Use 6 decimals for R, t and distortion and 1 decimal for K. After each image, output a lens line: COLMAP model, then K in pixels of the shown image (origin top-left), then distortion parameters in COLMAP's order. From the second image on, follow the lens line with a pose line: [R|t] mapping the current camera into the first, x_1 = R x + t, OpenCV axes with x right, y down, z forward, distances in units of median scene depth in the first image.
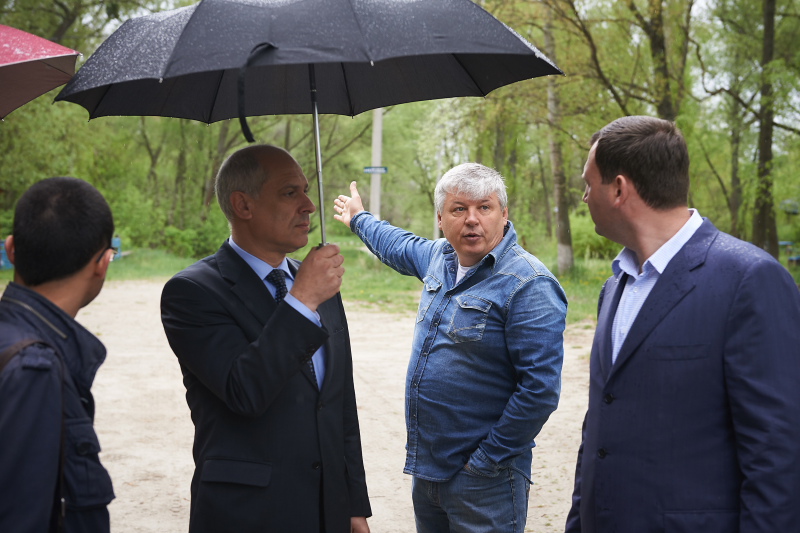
lens RADIAL K [[1106.3, 0, 400.0], [0, 1106.3, 266.5], [0, 0, 1]] dist [-0.001959, -0.004701]
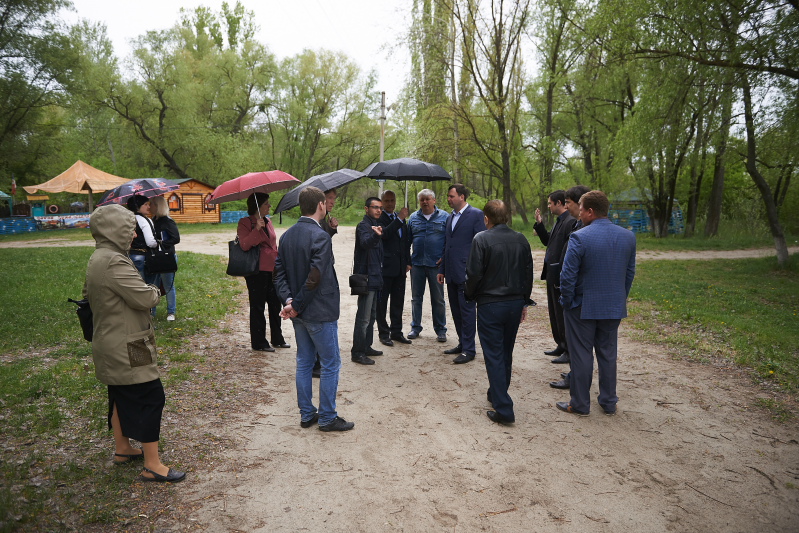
lens RADIAL K [[619.5, 0, 399.5], [0, 619.5, 266.5], [0, 0, 1]] dist [0.000076, -0.000020]
pose [[0.999373, -0.000171, 0.035420, -0.028147], [-0.002068, 0.998002, 0.063155, 0.011117], [-0.035360, -0.063189, 0.997375, -0.315358]]
